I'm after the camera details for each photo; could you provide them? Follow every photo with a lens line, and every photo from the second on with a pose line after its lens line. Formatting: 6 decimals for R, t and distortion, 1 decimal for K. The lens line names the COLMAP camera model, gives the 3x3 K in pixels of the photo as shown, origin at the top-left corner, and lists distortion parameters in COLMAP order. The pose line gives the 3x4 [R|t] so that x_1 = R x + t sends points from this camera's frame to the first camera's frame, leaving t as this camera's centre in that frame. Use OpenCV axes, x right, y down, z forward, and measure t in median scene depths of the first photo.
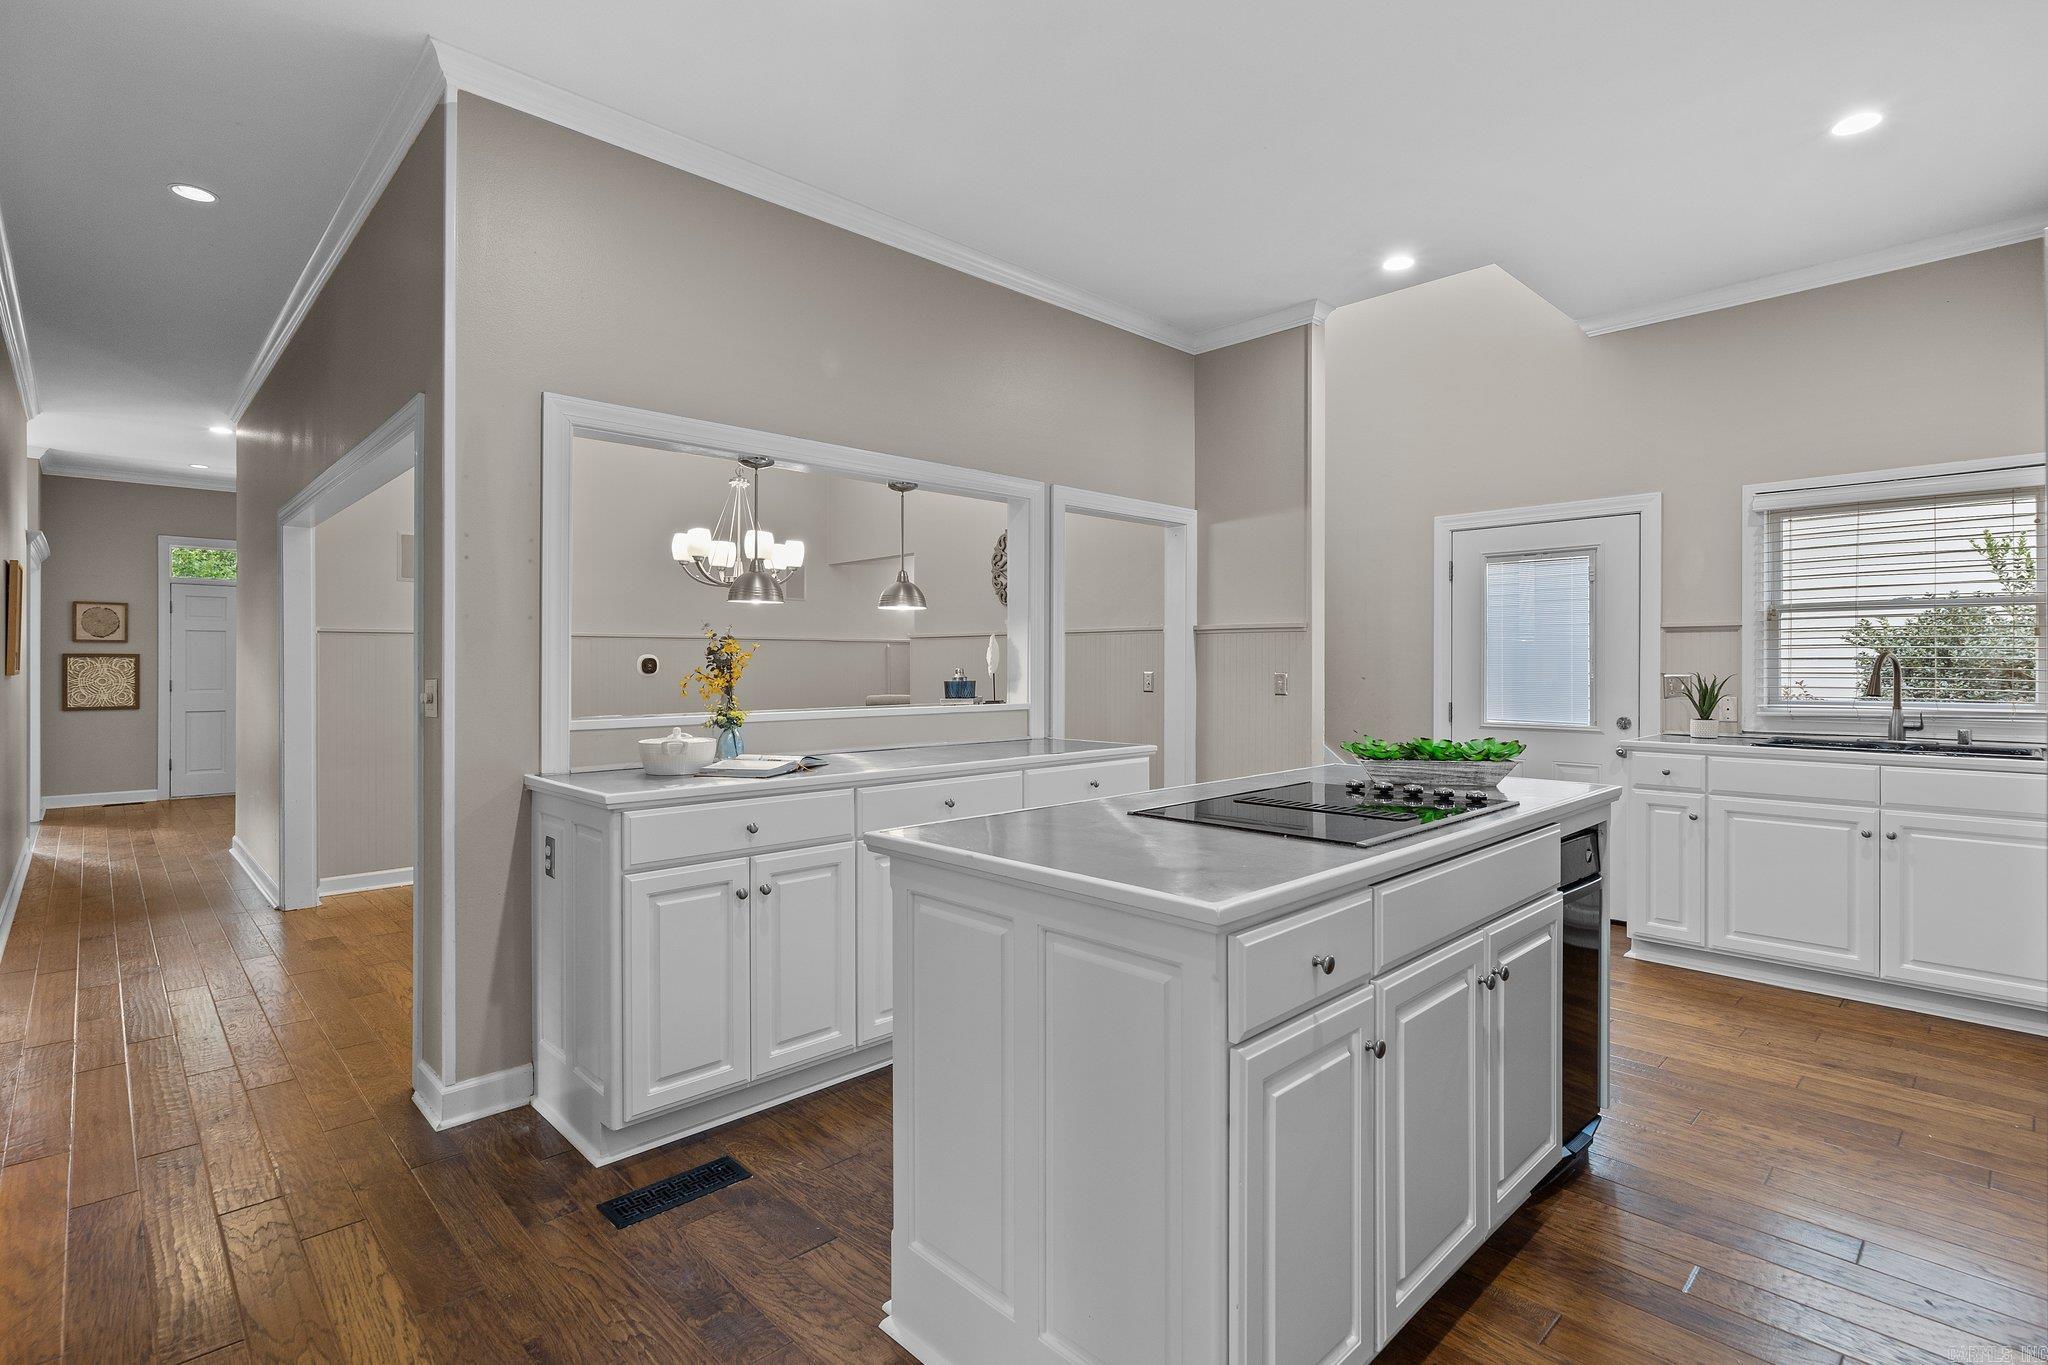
lens RADIAL K [[981.5, 0, 1012.2], [0, 981.5, 666.3], [0, 0, 1]] dist [0.001380, 0.000050]
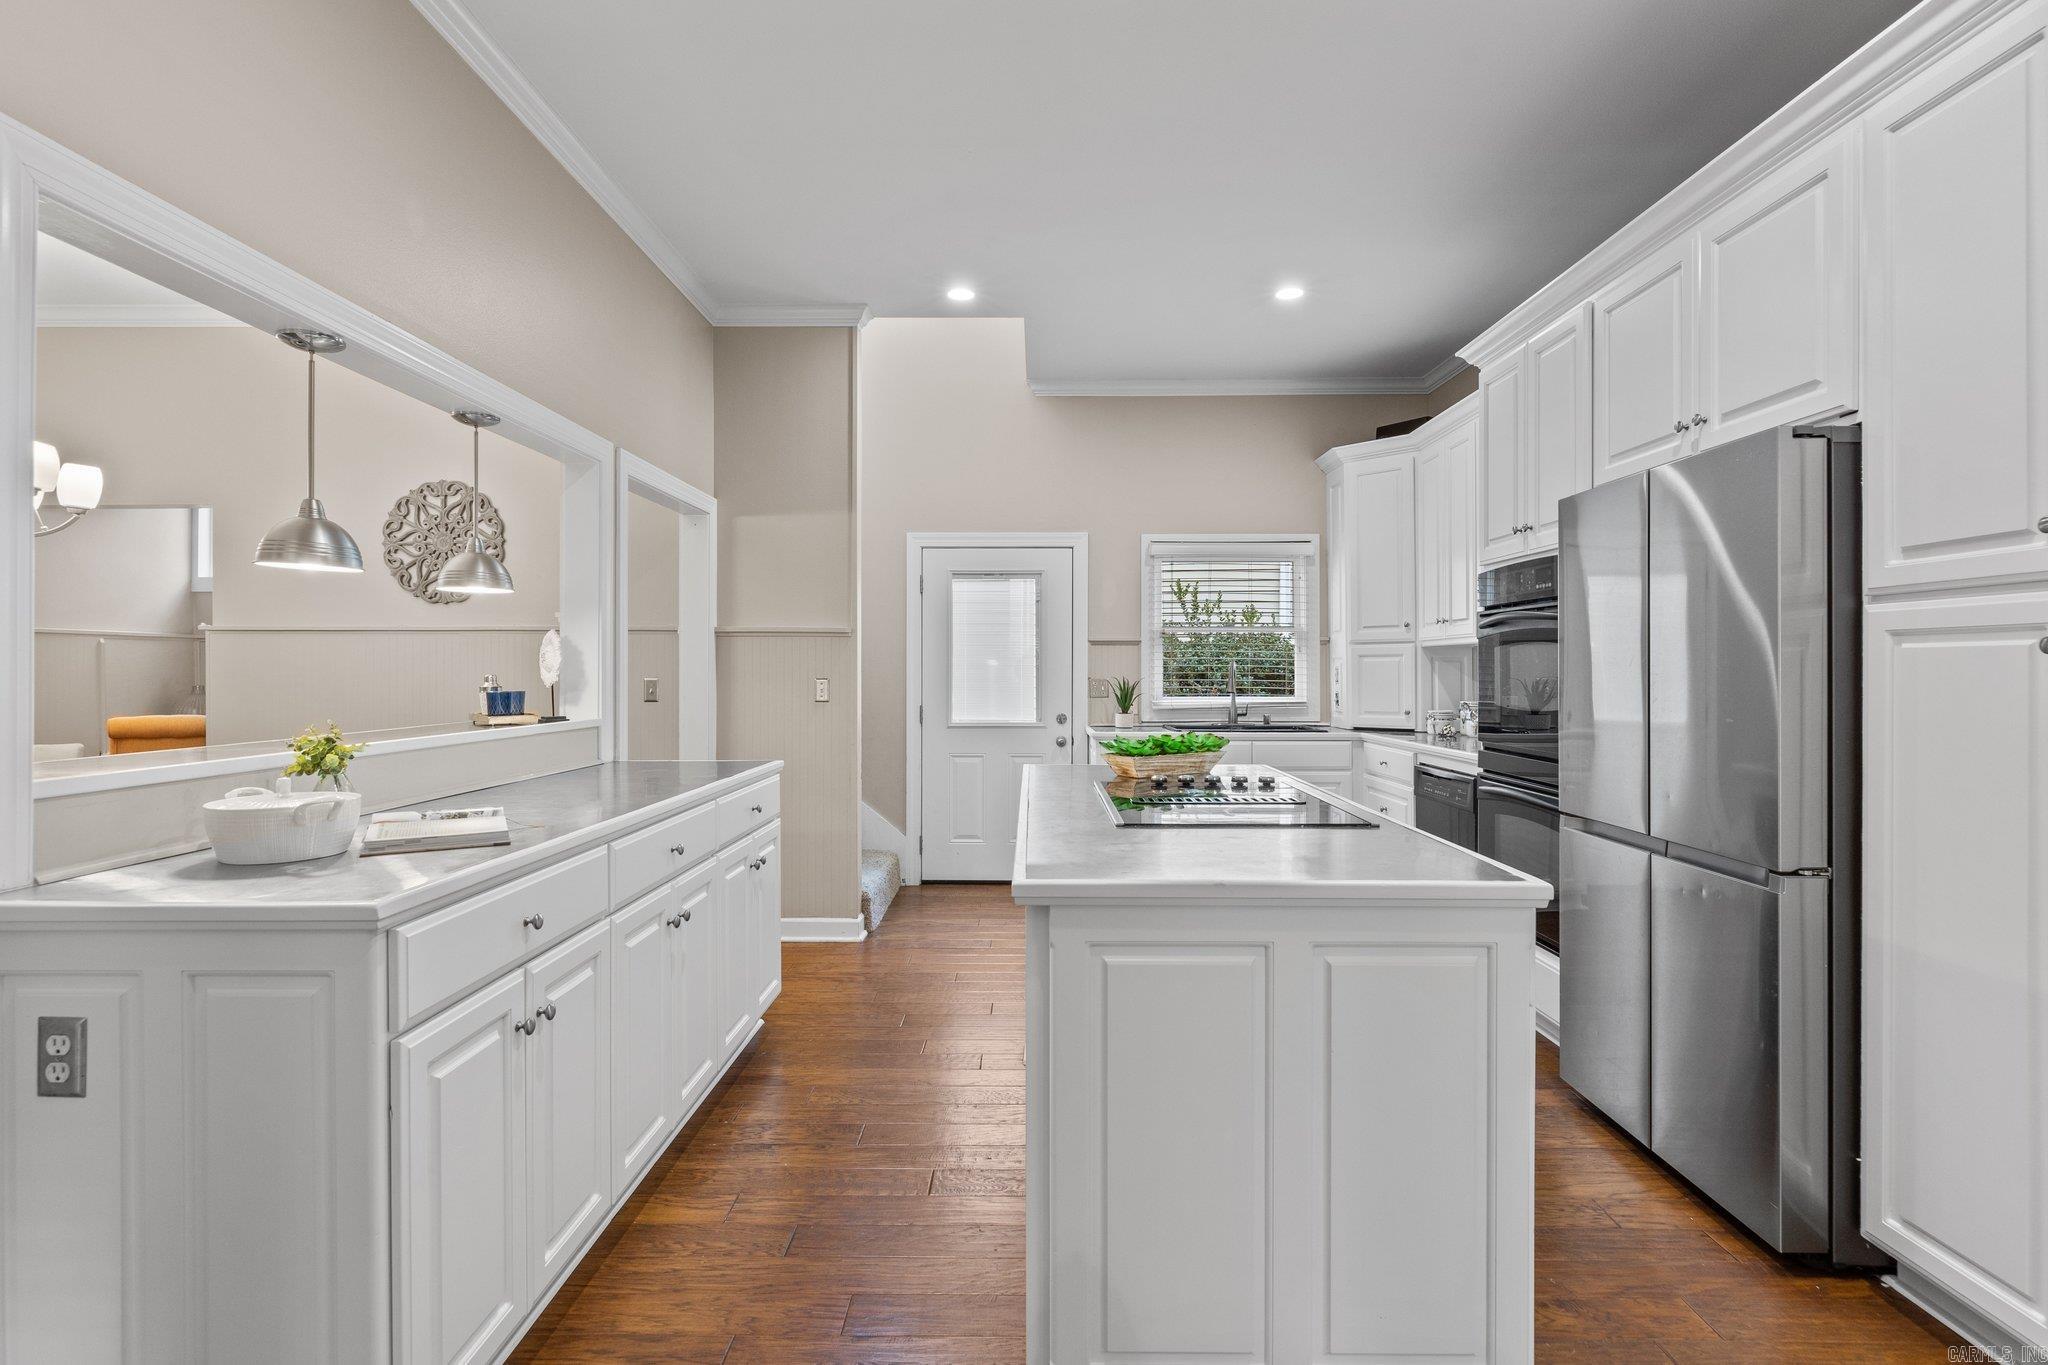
lens RADIAL K [[988.0, 0, 1024.5], [0, 988.0, 674.7], [0, 0, 1]] dist [-0.000527, -0.000320]
pose [[0.694941, -0.002299, 0.719064, -0.310620], [0.000372, 0.999996, 0.002838, -0.000098], [-0.719067, -0.001705, 0.694939, 0.191685]]
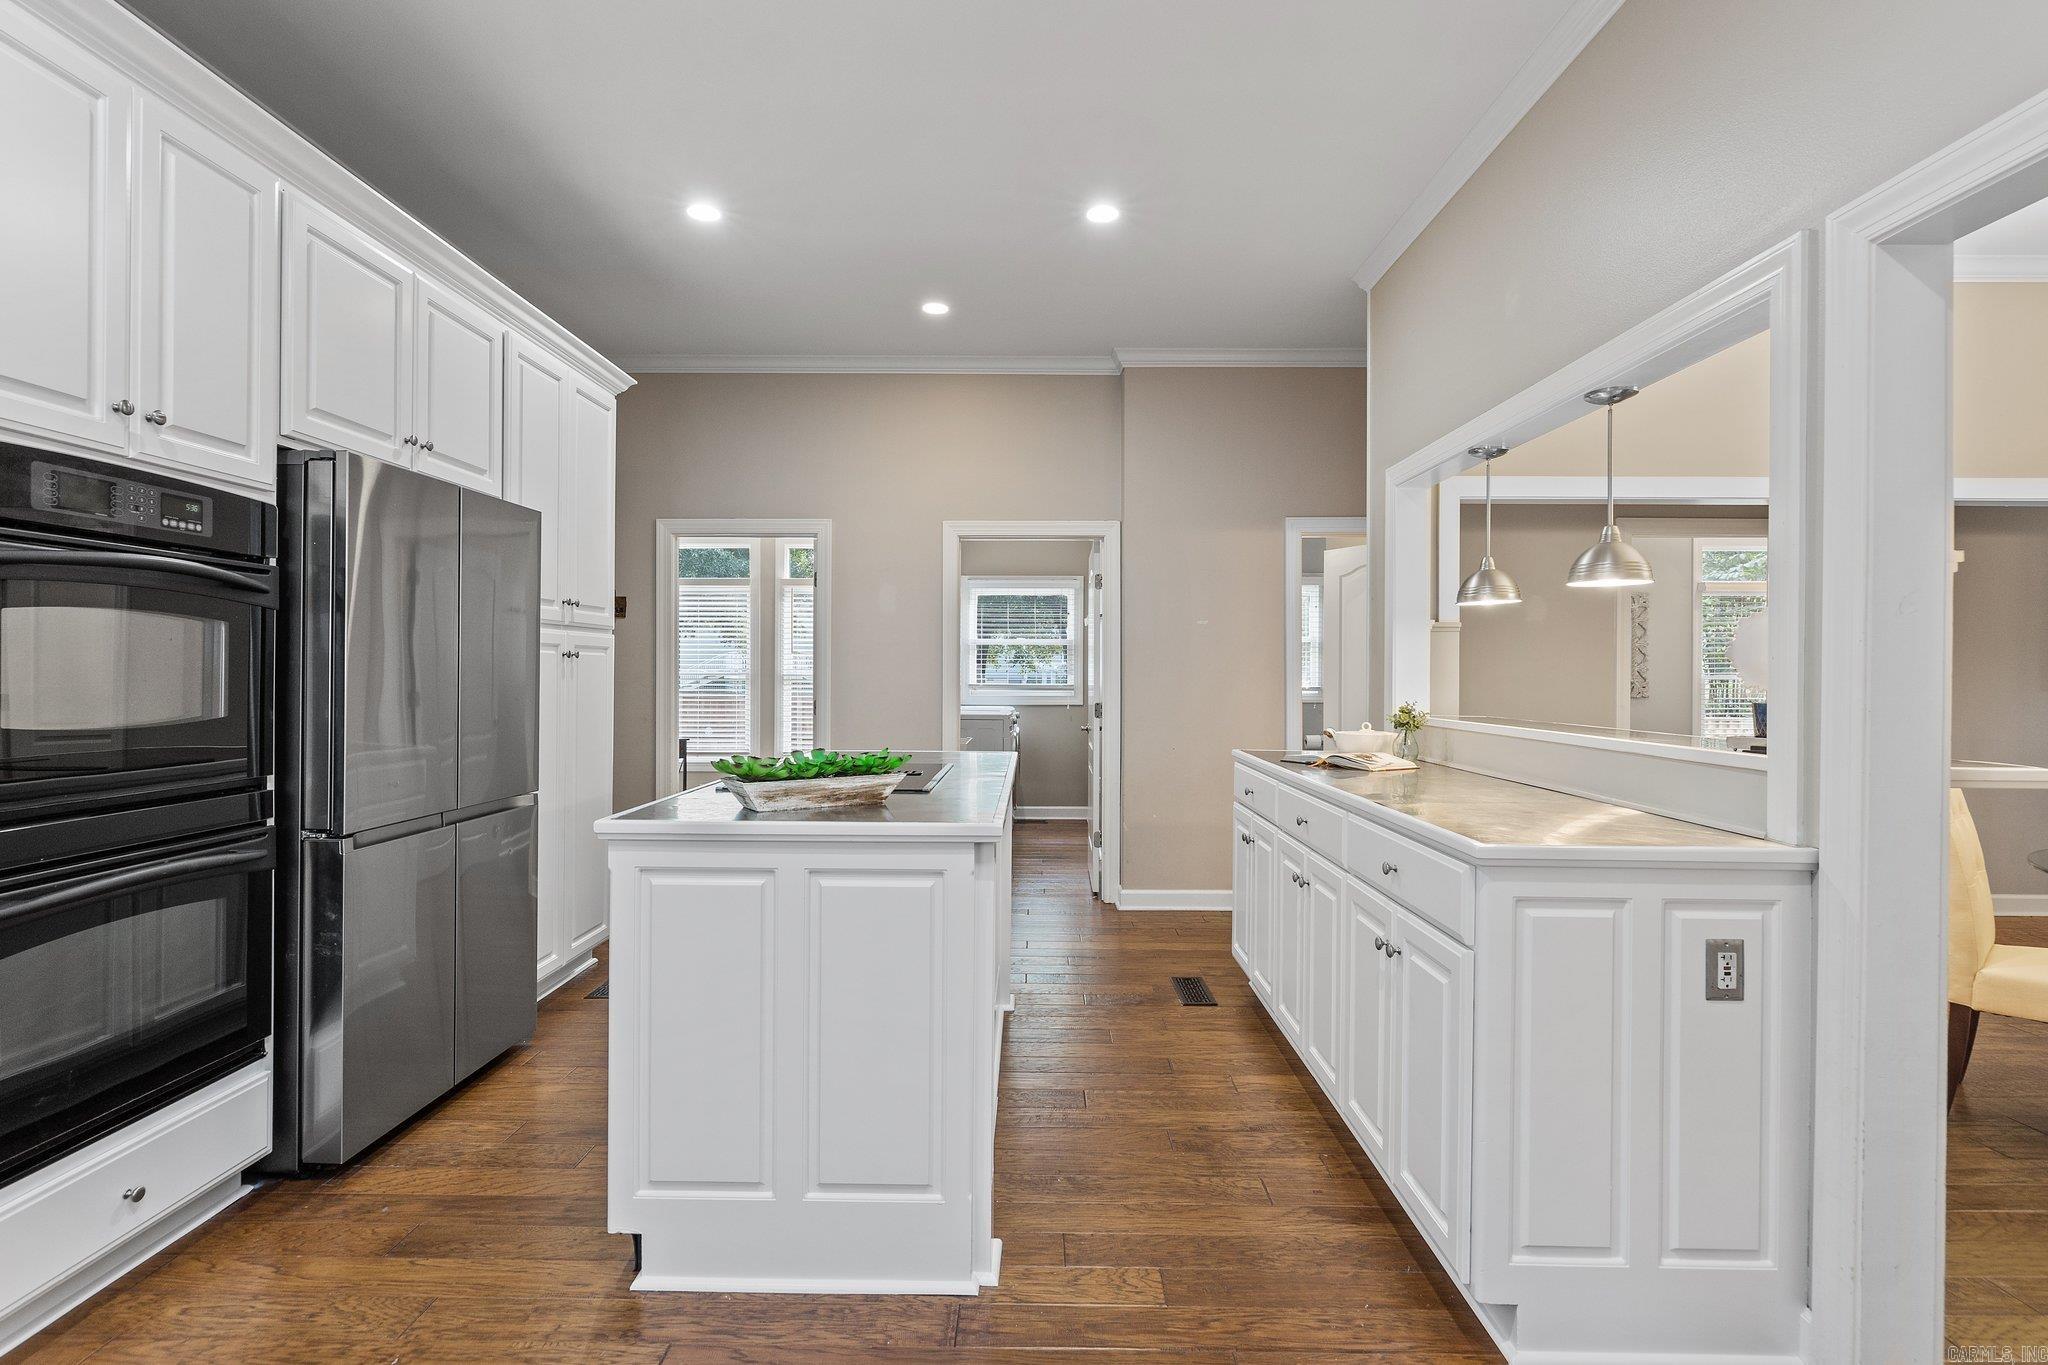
lens RADIAL K [[960.0, 0, 1023.9], [0, 960.0, 678.1], [0, 0, 1]] dist [-0.001705, -0.000401]
pose [[-0.698295, 0.000991, -0.715809, 0.539000], [-0.007365, 0.999936, 0.008570, 0.000837], [0.715772, 0.011256, -0.698244, 1.030049]]
